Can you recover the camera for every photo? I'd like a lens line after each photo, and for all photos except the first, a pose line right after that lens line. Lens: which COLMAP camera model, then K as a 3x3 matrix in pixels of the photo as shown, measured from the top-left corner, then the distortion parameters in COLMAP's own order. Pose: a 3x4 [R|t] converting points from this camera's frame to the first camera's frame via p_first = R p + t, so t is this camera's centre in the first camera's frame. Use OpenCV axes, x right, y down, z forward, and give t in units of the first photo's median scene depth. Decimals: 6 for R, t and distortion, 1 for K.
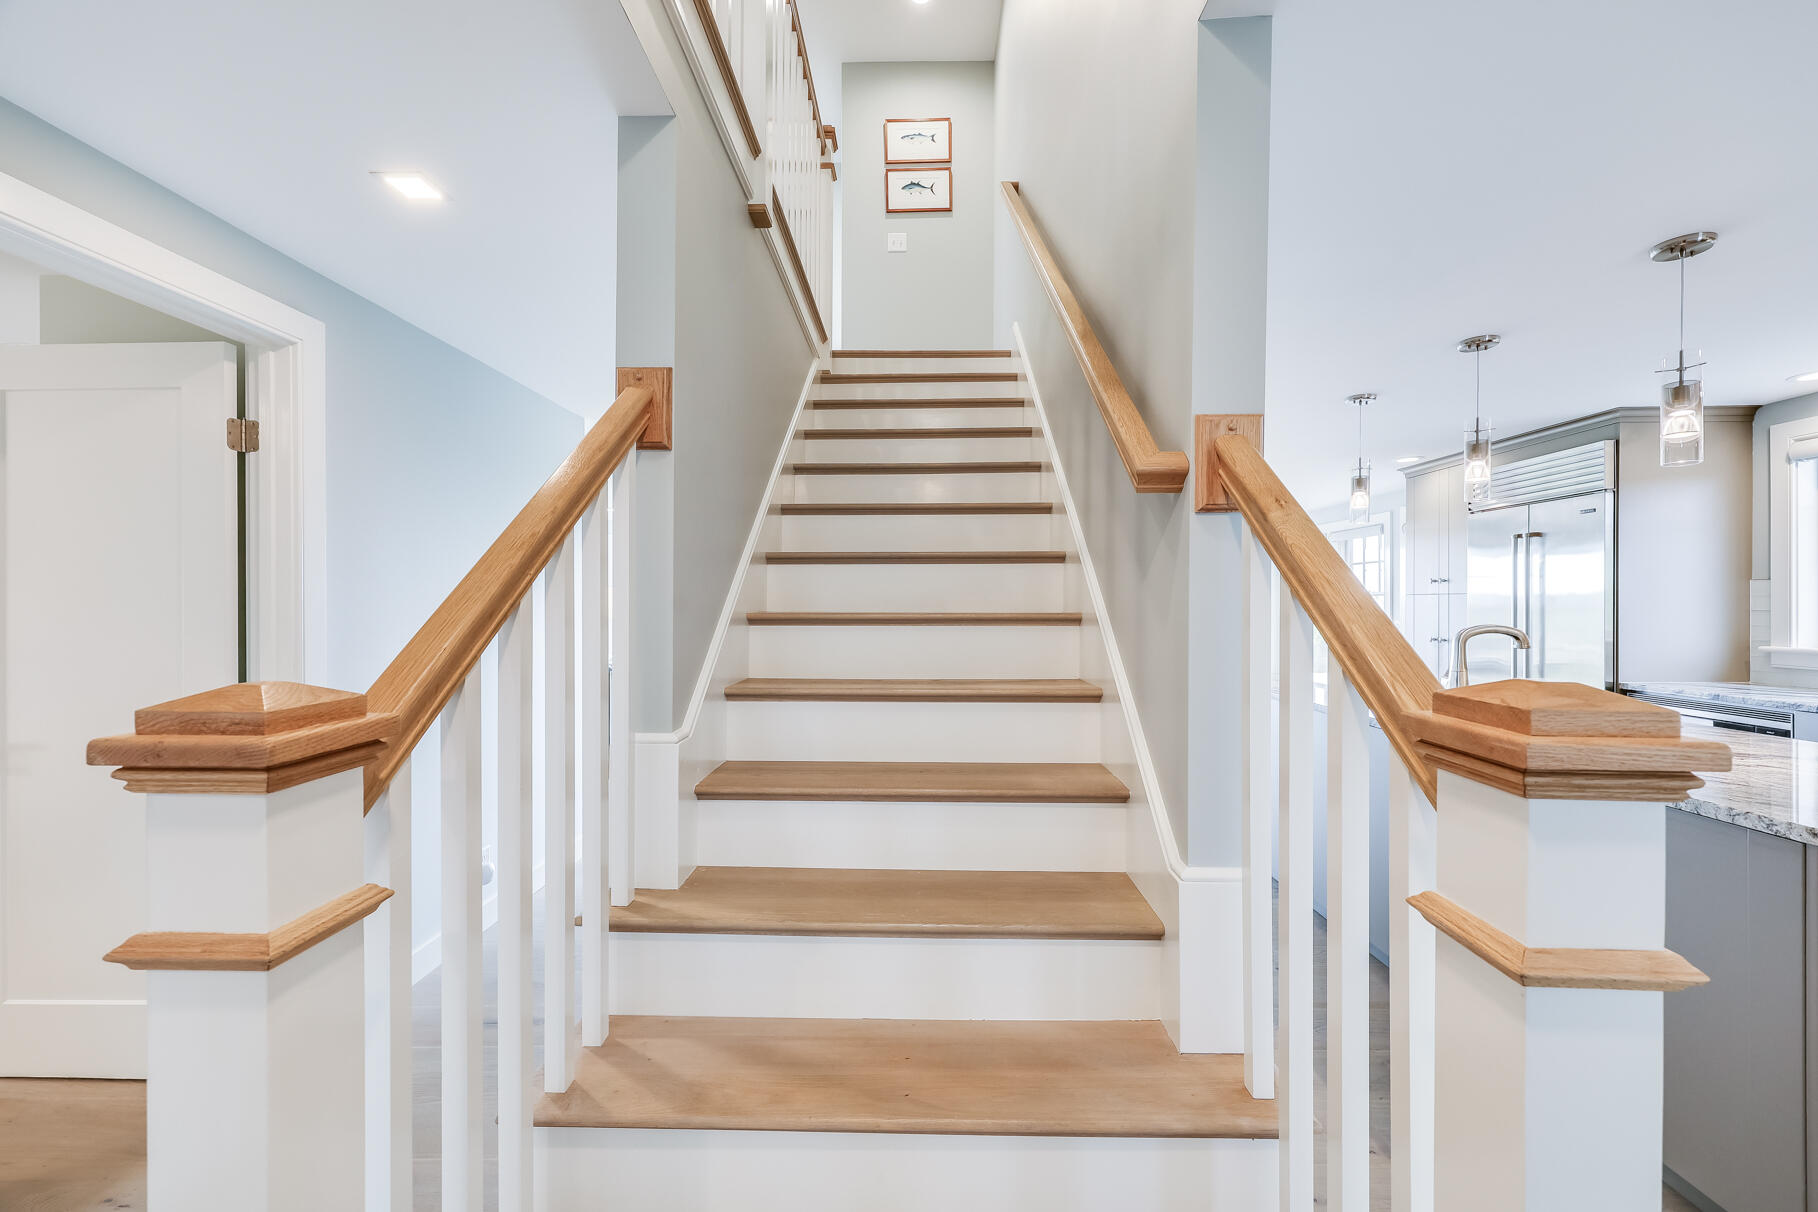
lens RADIAL K [[718.8, 0, 909.0], [0, 718.8, 606.4], [0, 0, 1]] dist [-0.002827, -0.000308]
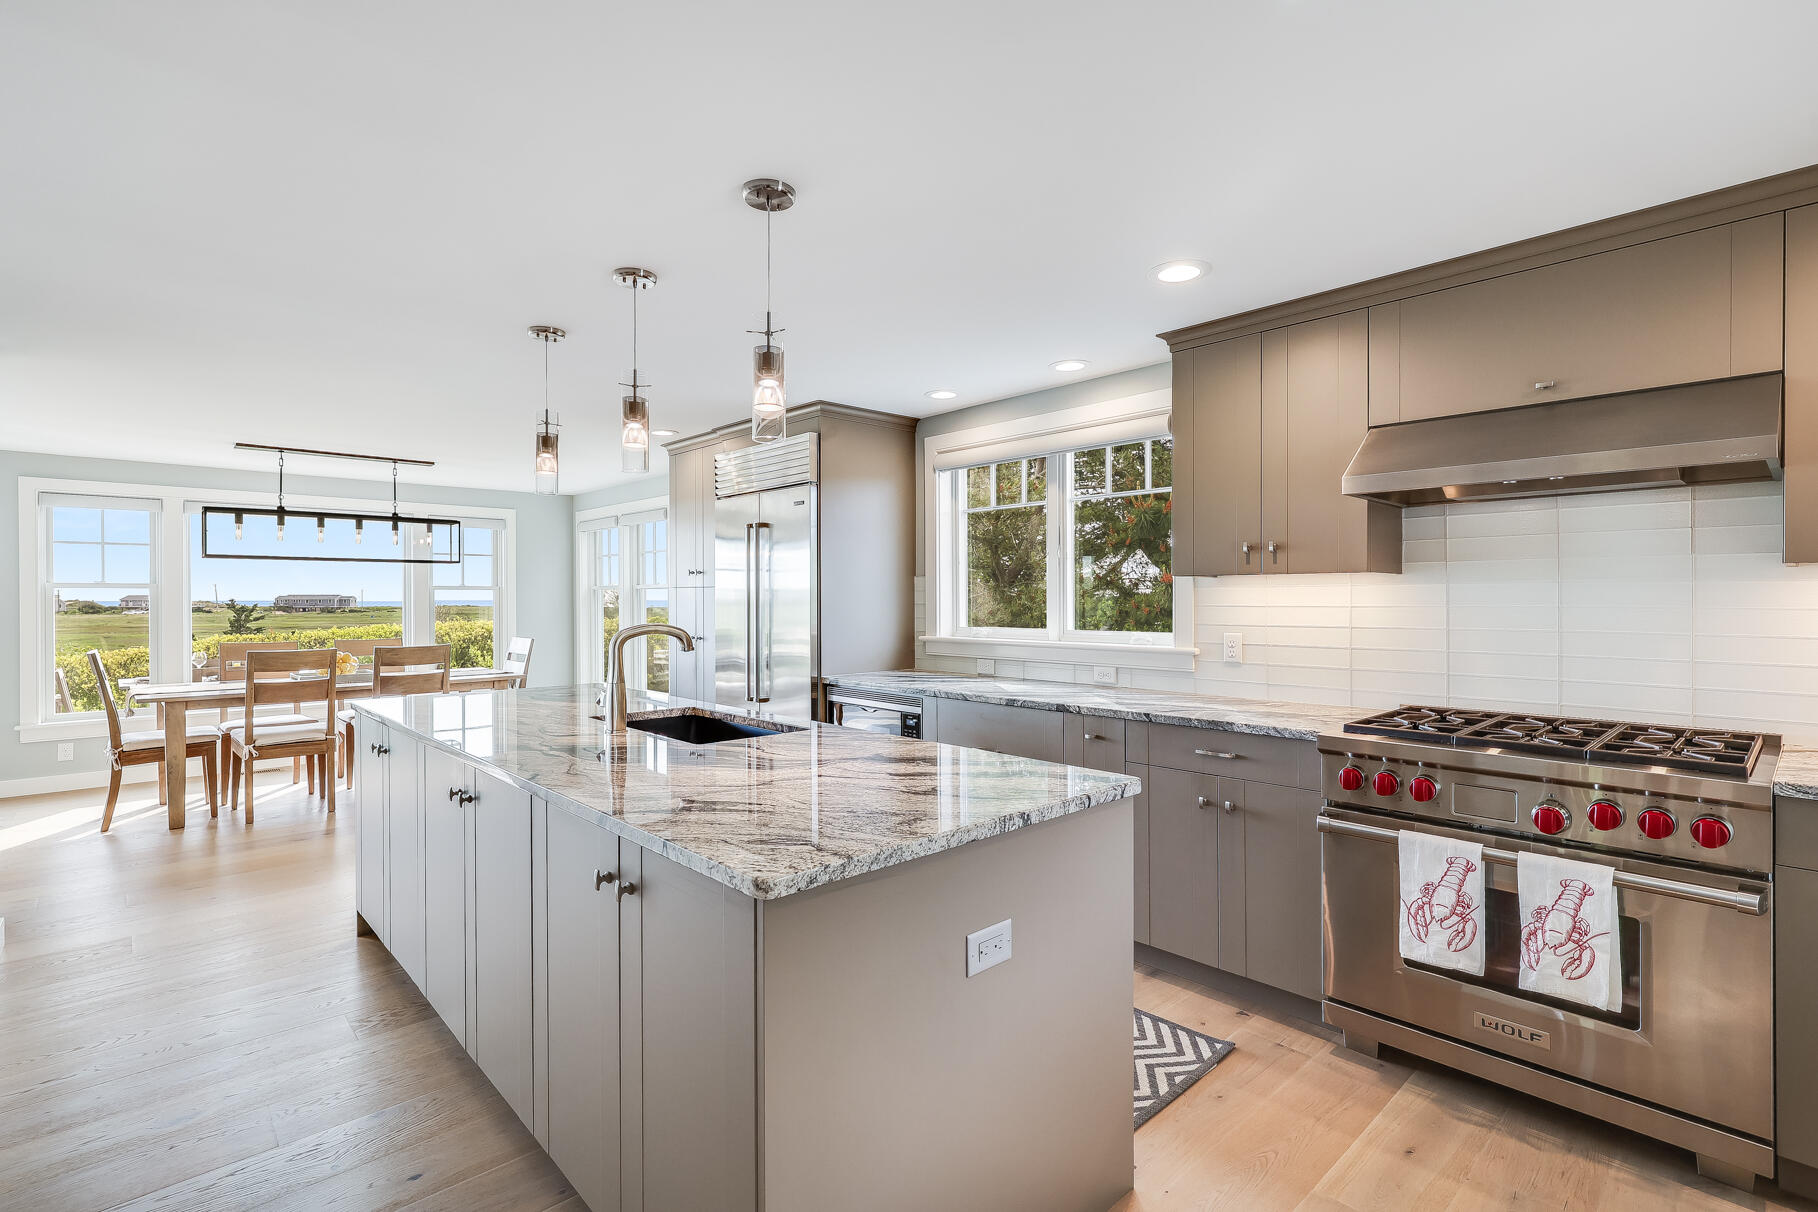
lens RADIAL K [[841.3, 0, 915.1], [0, 841.3, 602.7], [0, 0, 1]] dist [-0.000429, 0.000216]
pose [[0.714807, -0.005489, 0.699300, 0.265269], [0.004186, 0.999985, 0.003570, -0.000649], [-0.699309, 0.000375, 0.714819, 0.072310]]
